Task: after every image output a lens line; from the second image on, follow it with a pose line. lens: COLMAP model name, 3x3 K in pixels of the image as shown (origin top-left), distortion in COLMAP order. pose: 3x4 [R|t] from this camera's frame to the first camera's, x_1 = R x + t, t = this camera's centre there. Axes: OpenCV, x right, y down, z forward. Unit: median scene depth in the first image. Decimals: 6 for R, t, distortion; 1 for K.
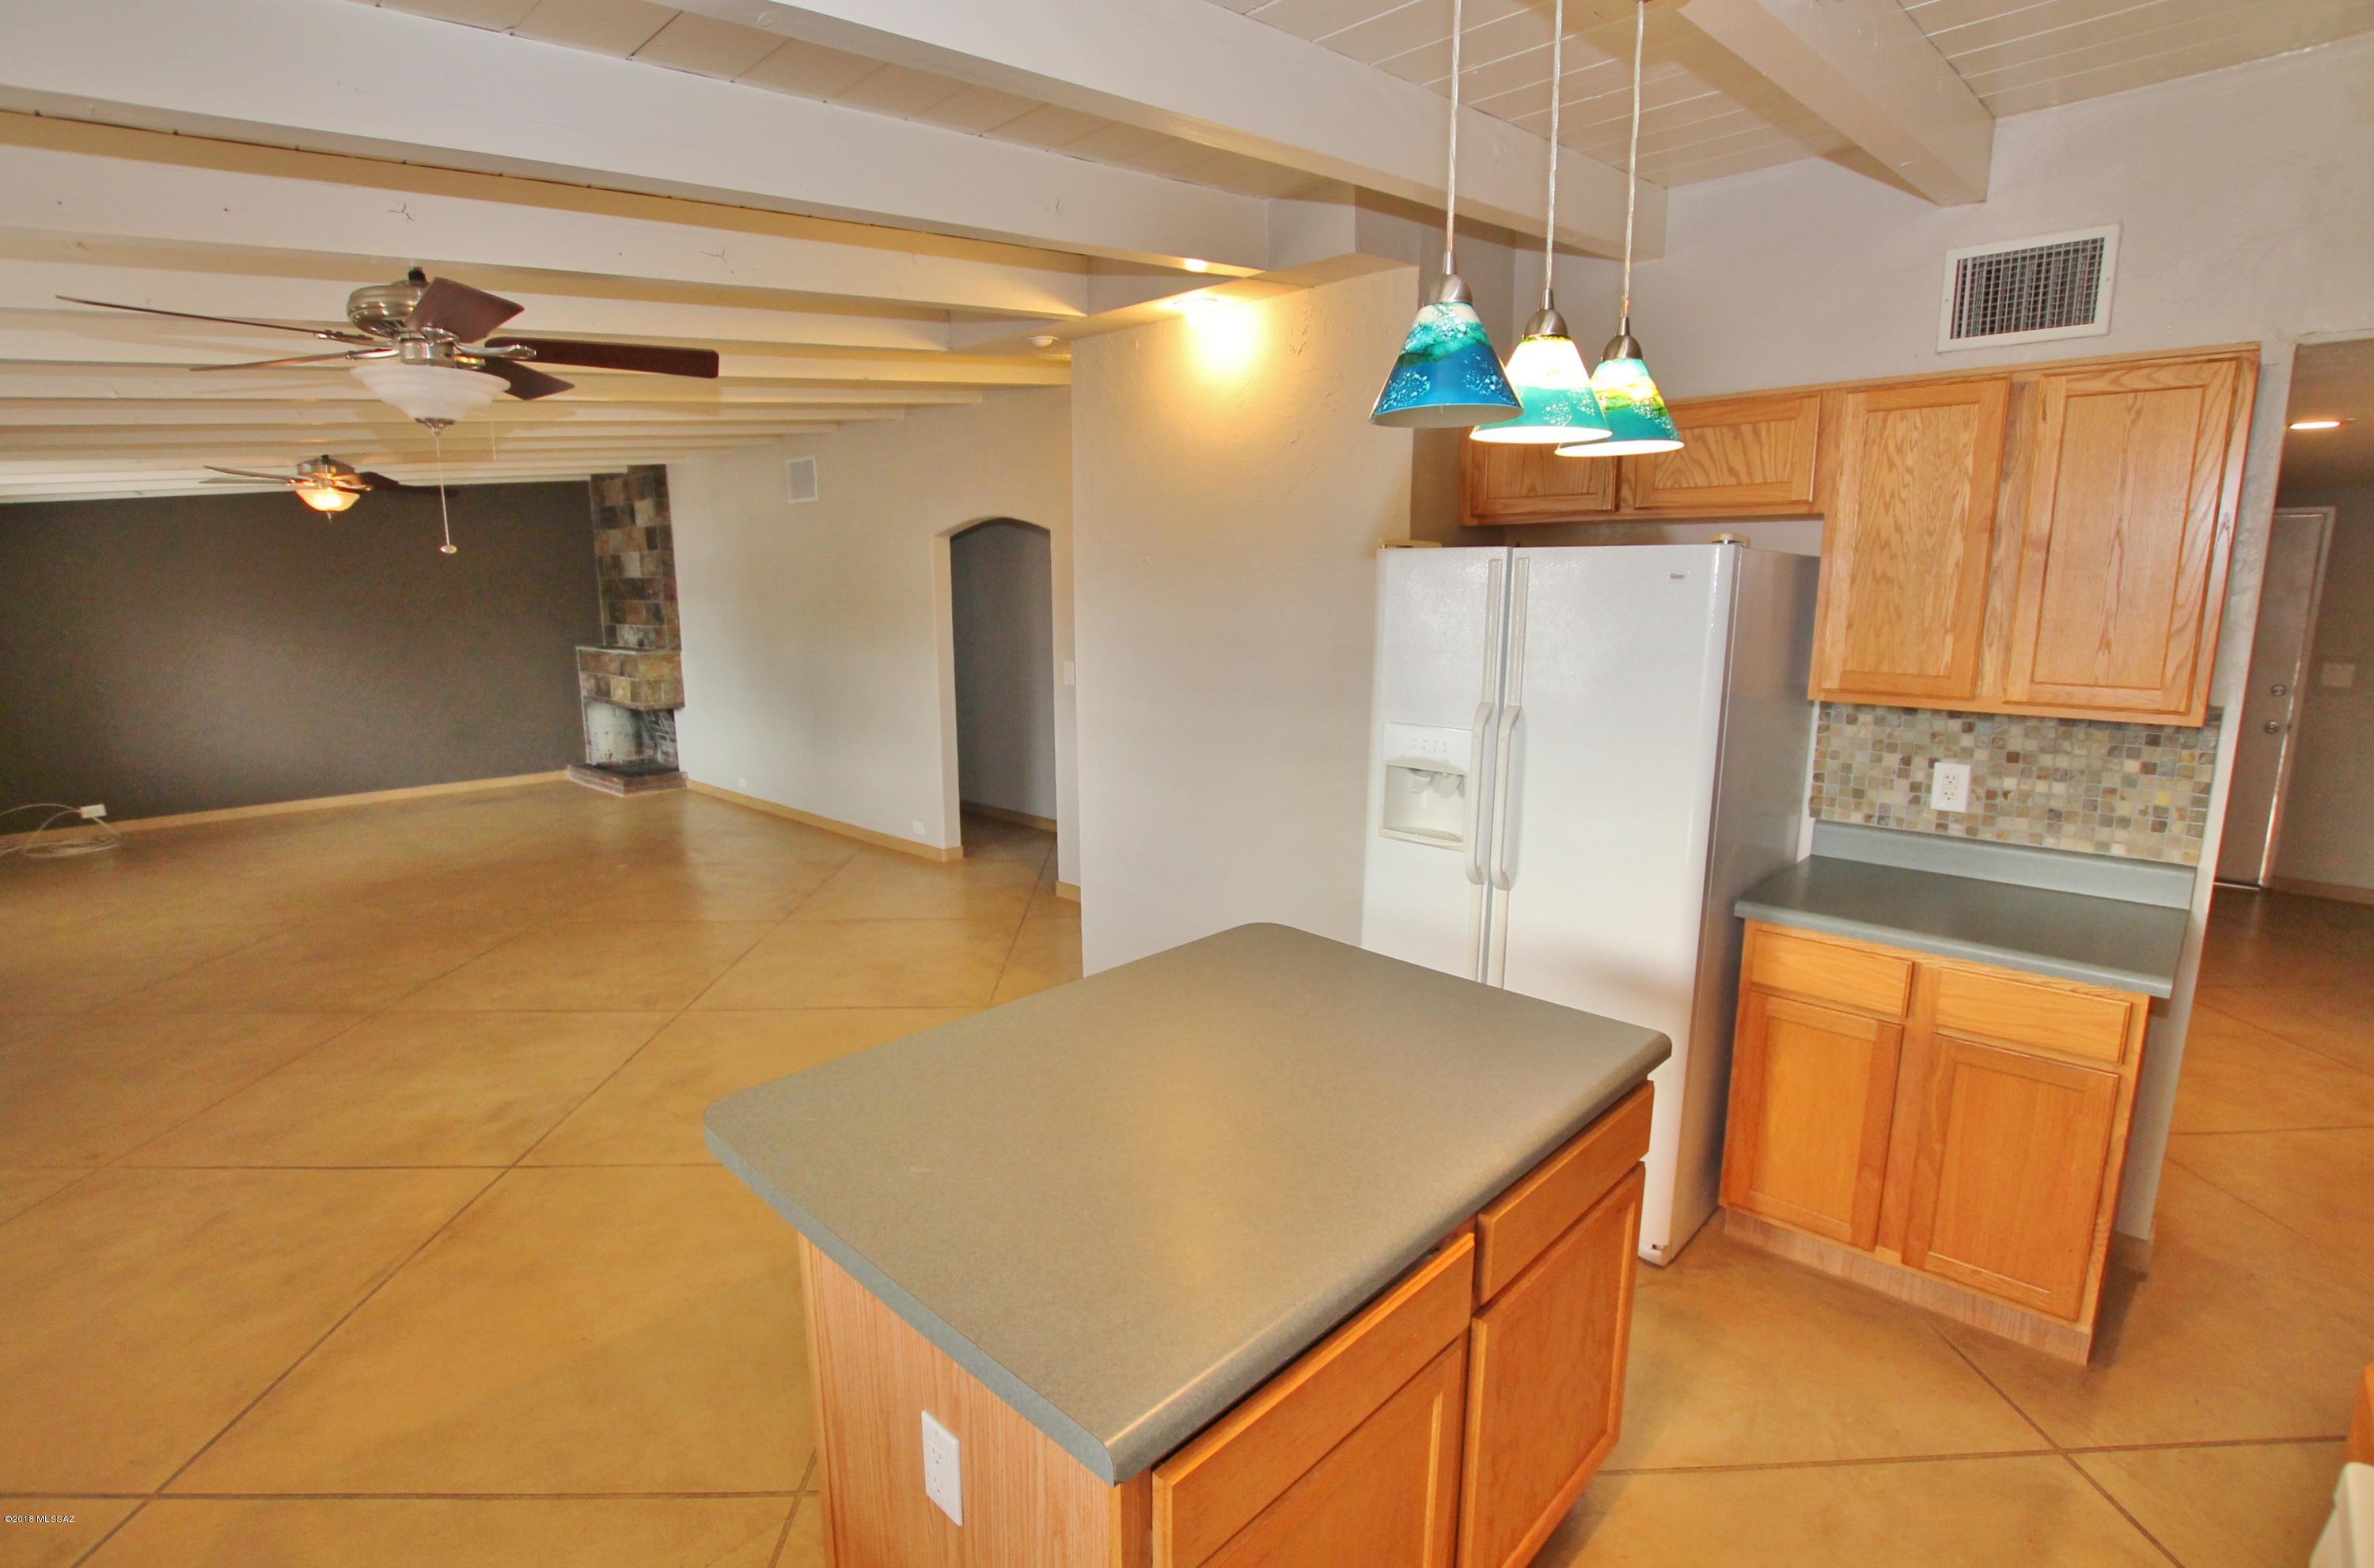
lens RADIAL K [[1117.5, 0, 1189.2], [0, 1117.5, 790.7], [0, 0, 1]] dist [-0.037653, 0.006737]
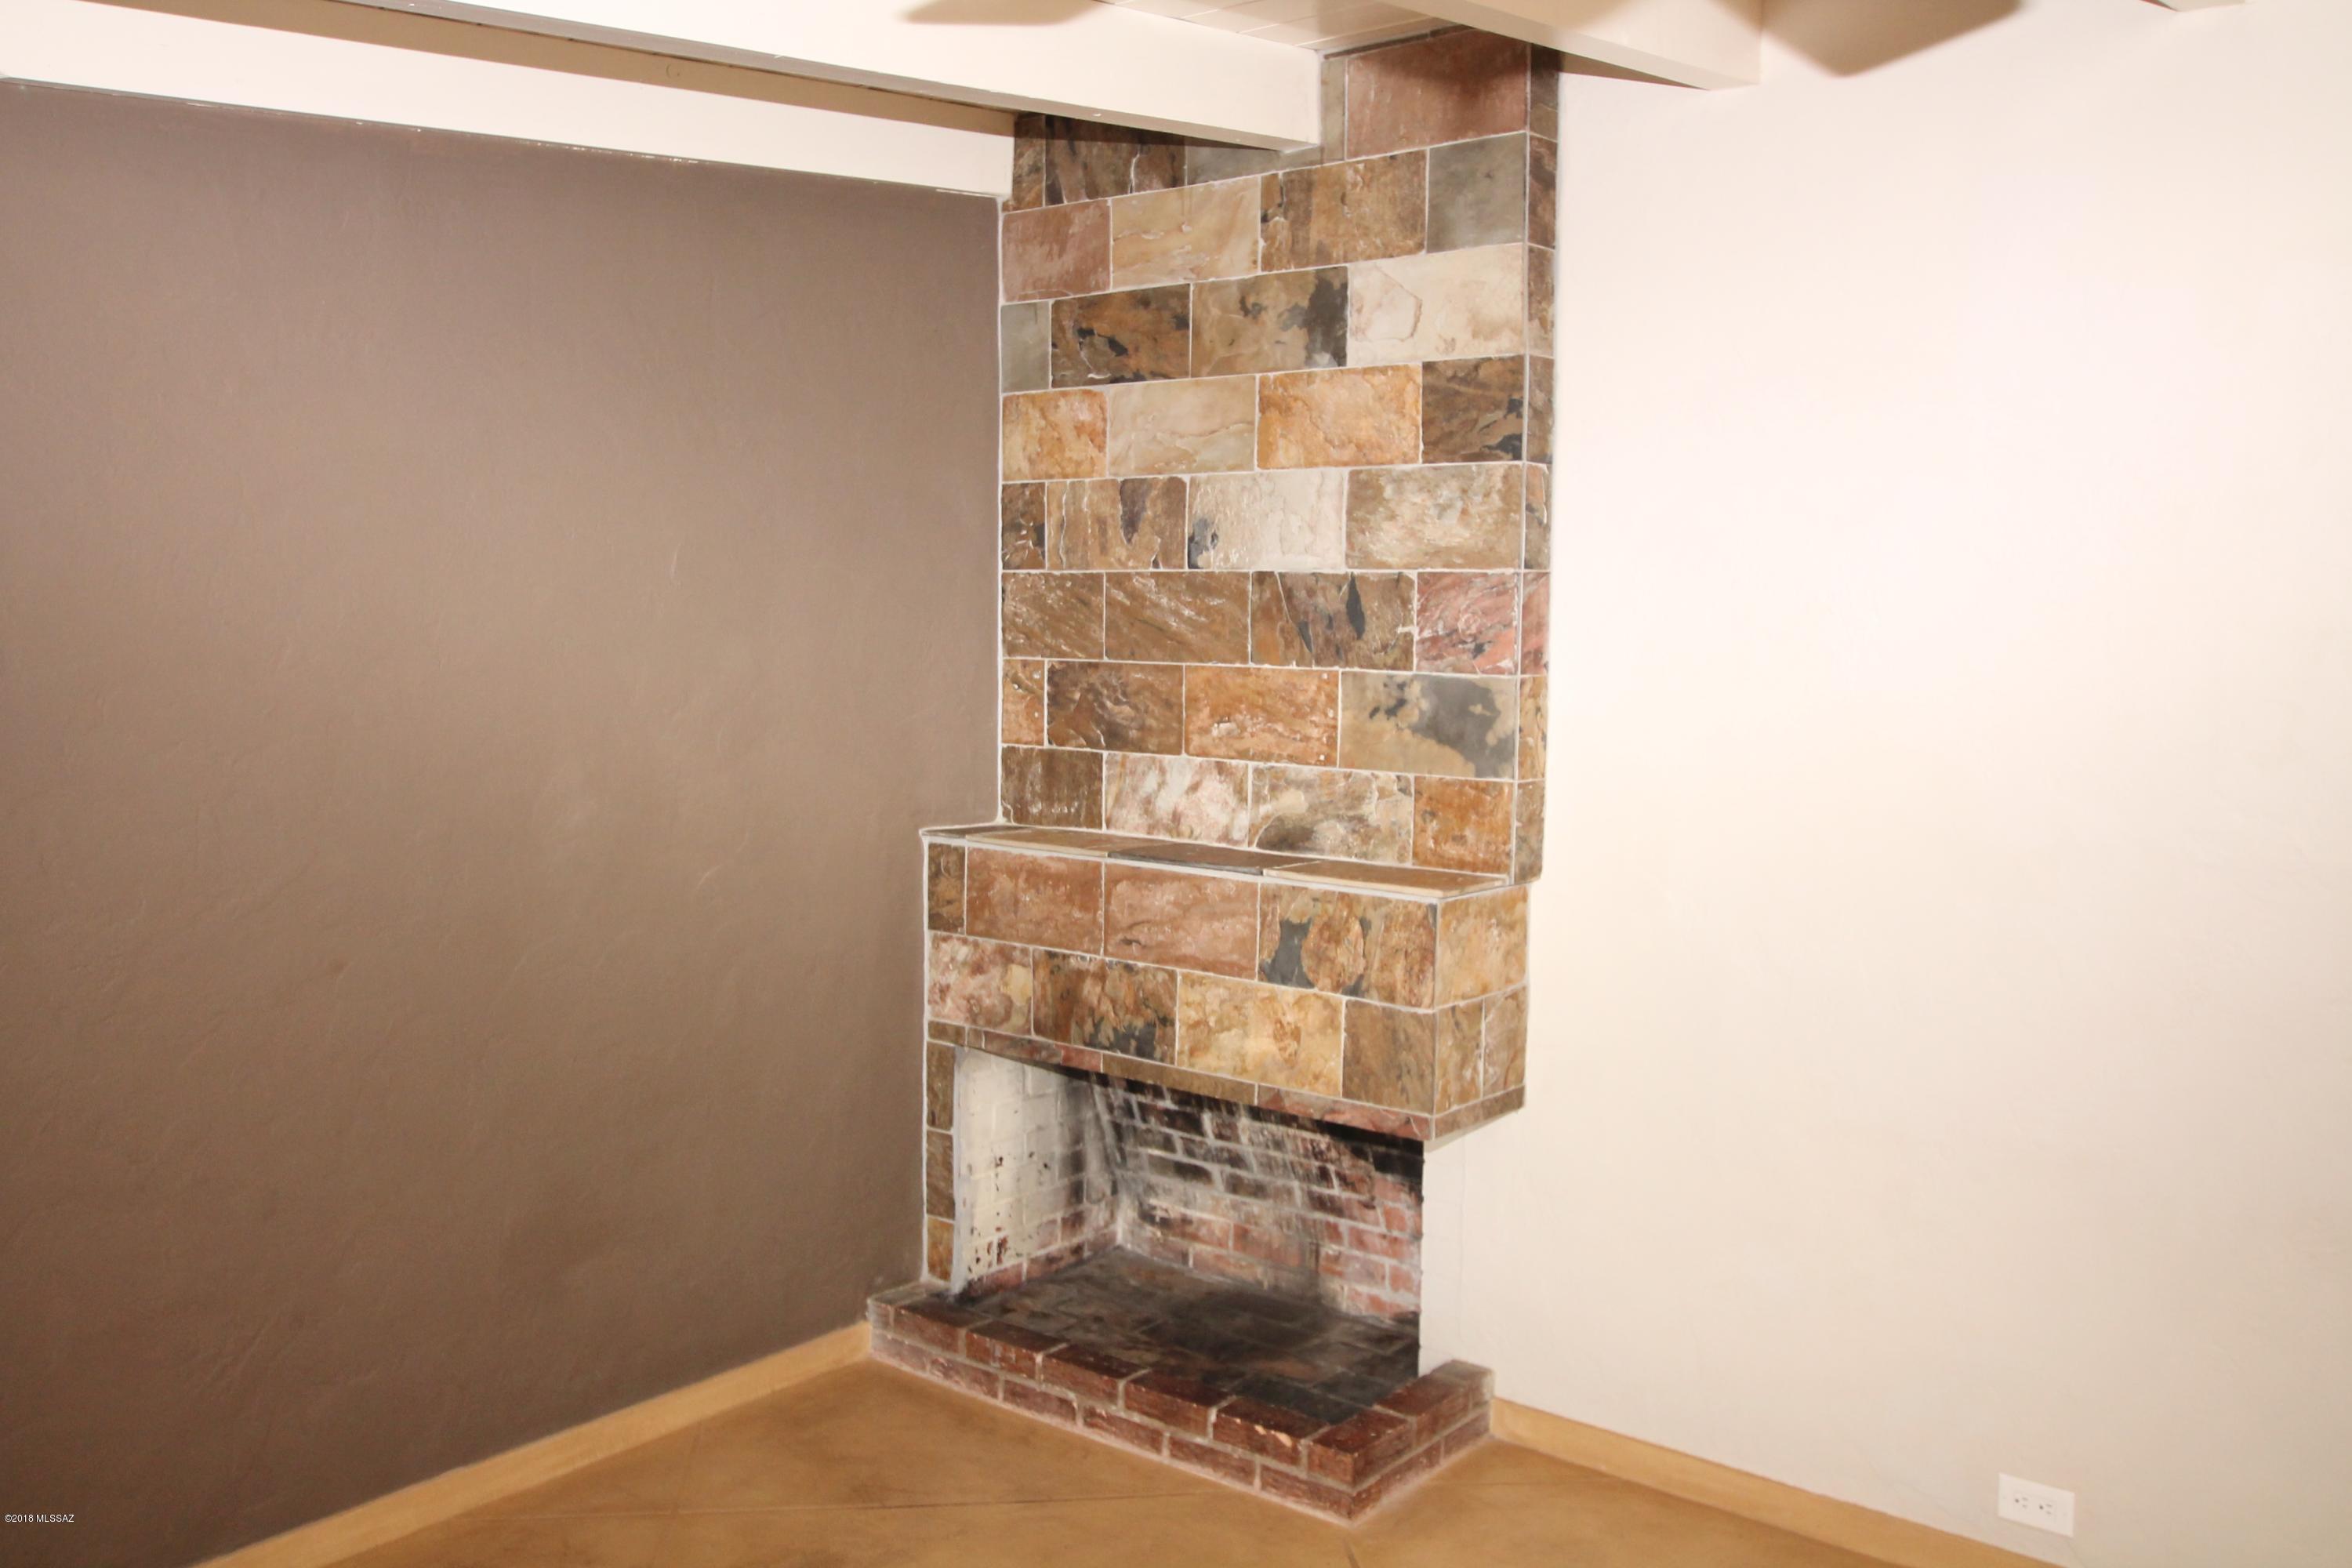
lens RADIAL K [[1973.8, 0, 1176.0], [0, 1973.8, 784.0], [0, 0, 1]] dist [-0.001553, -0.001749]
pose [[0.996821, 0.008633, 0.079204, -0.576247], [-0.001388, 0.995842, -0.091084, -0.108582], [-0.079661, 0.090684, 0.992689, 0.585960]]
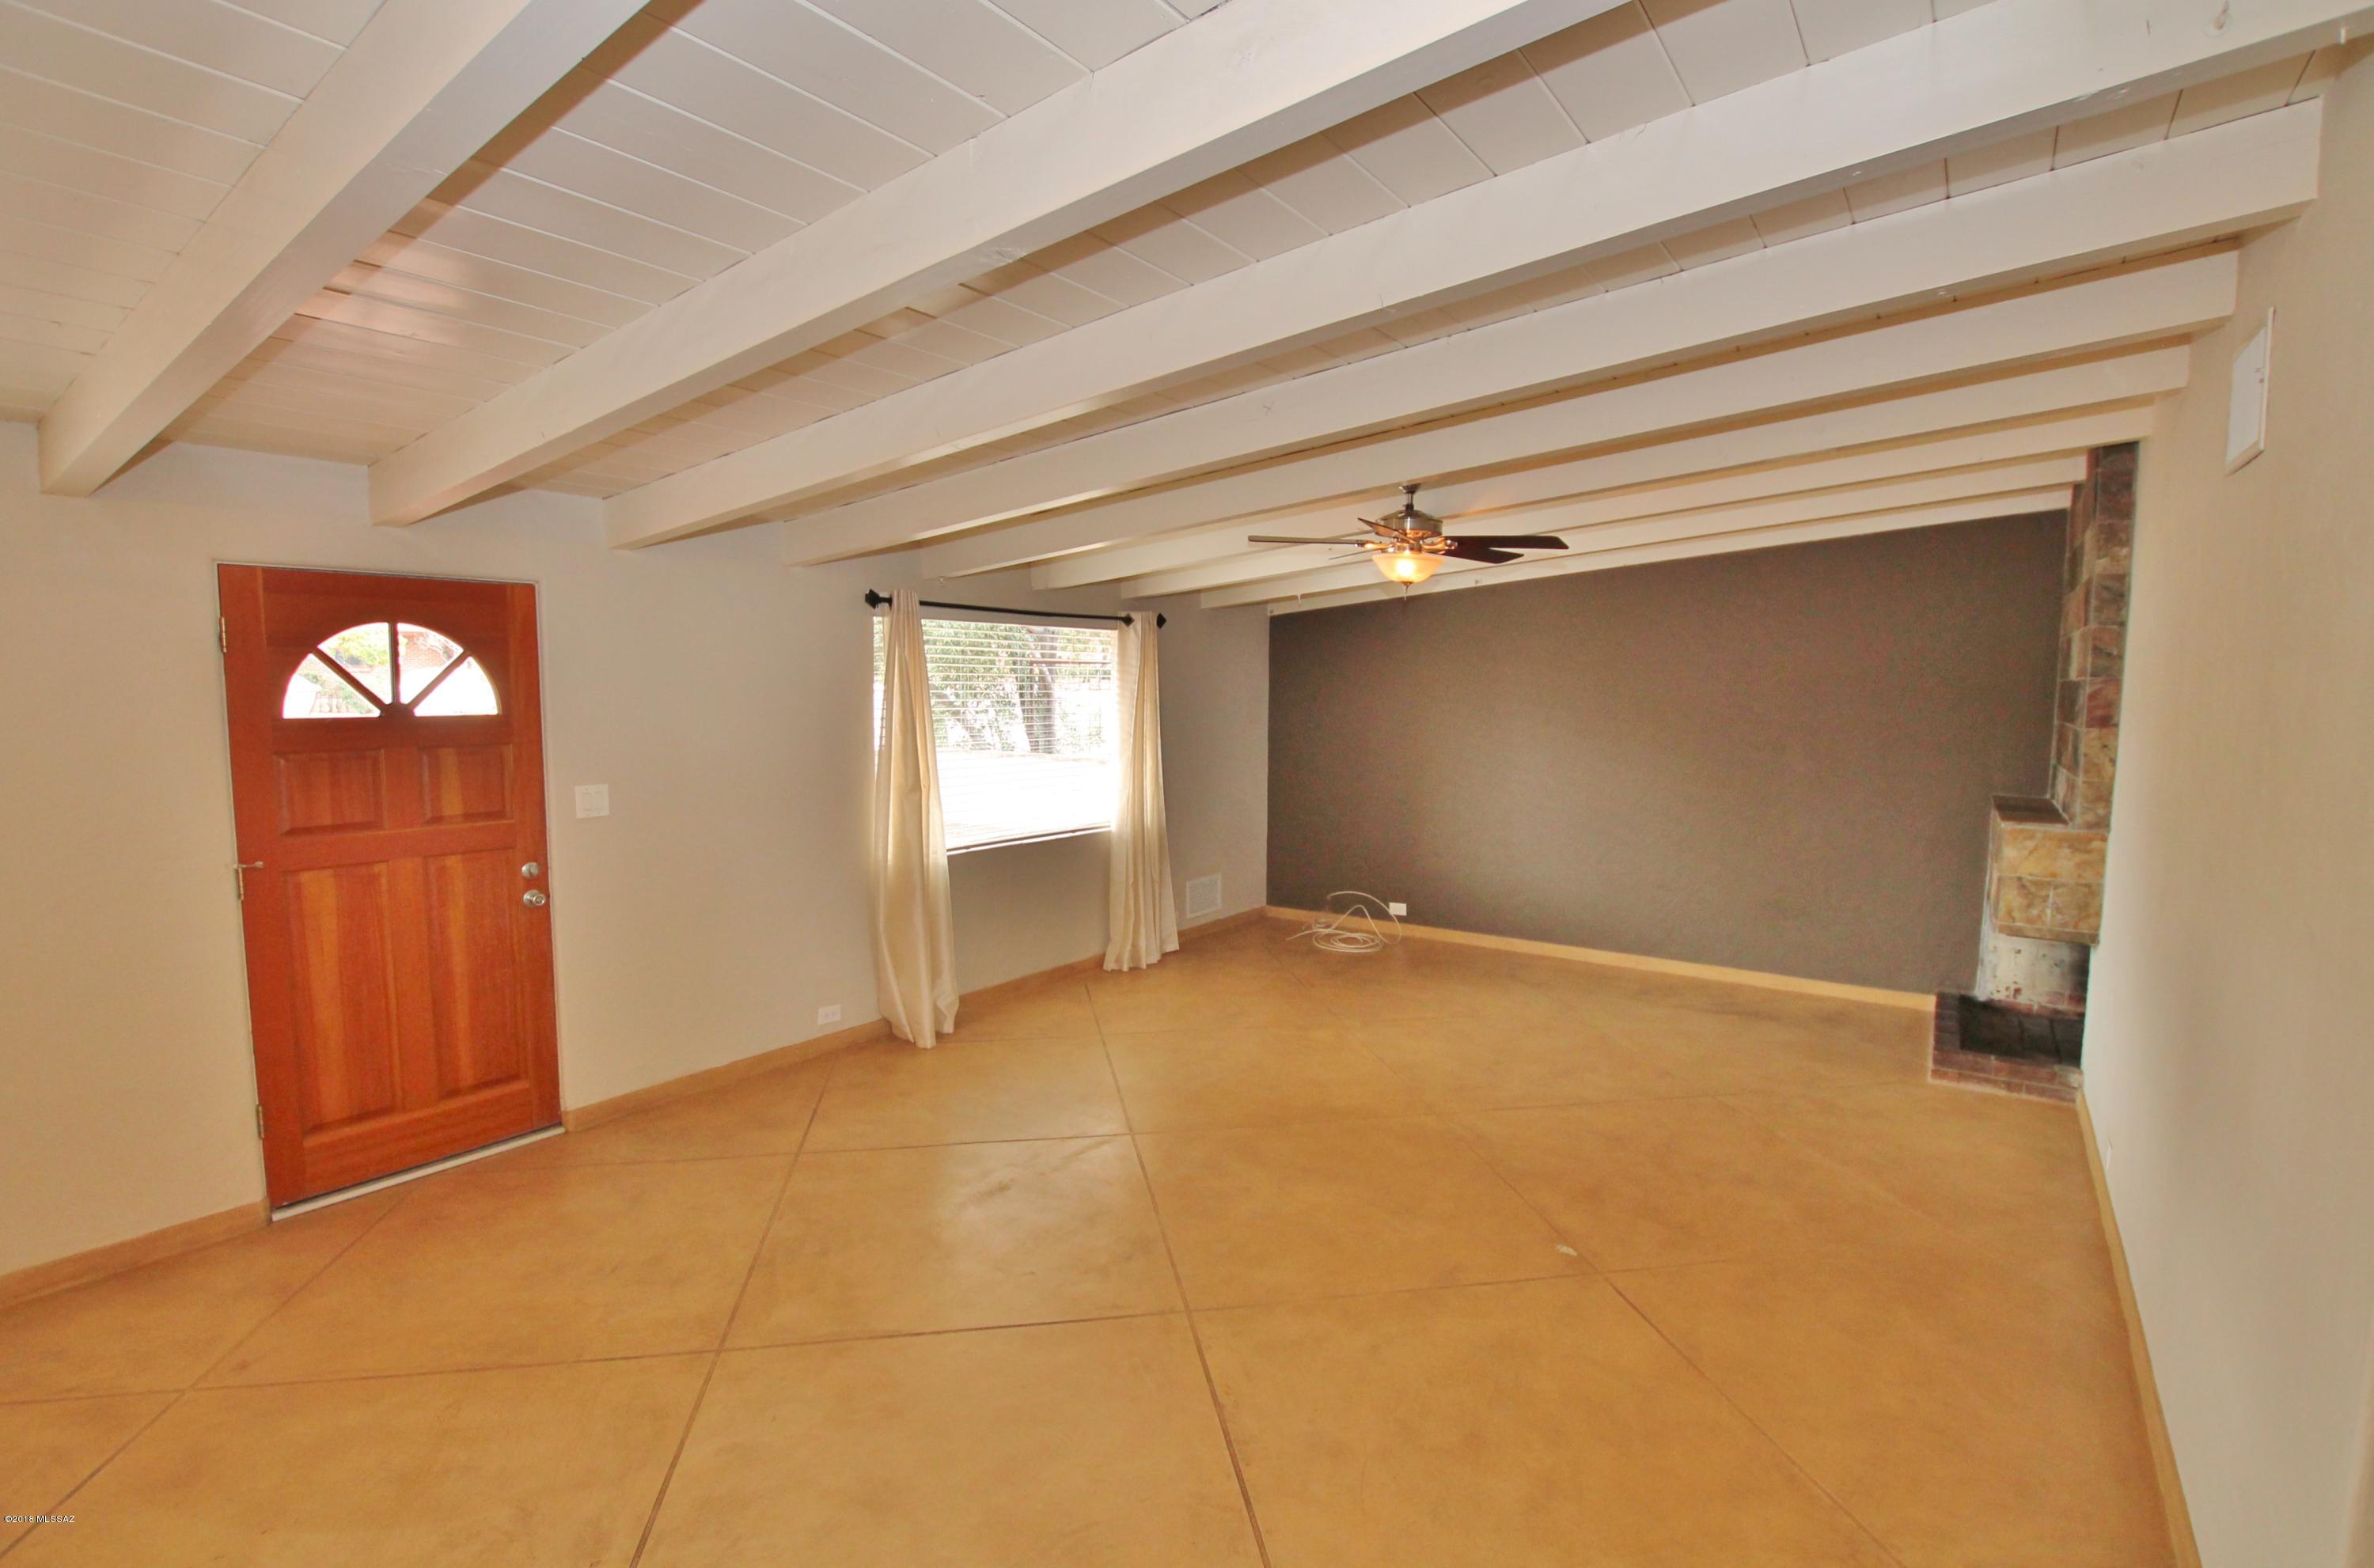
lens RADIAL K [[1117.5, 0, 1189.2], [0, 1117.5, 790.7], [0, 0, 1]] dist [-0.037653, 0.006737]
pose [[0.142771, 0.100500, -0.984640, -0.050591], [-0.186911, 0.979669, 0.072891, -0.104138], [0.971947, 0.173633, 0.158653, 0.537679]]
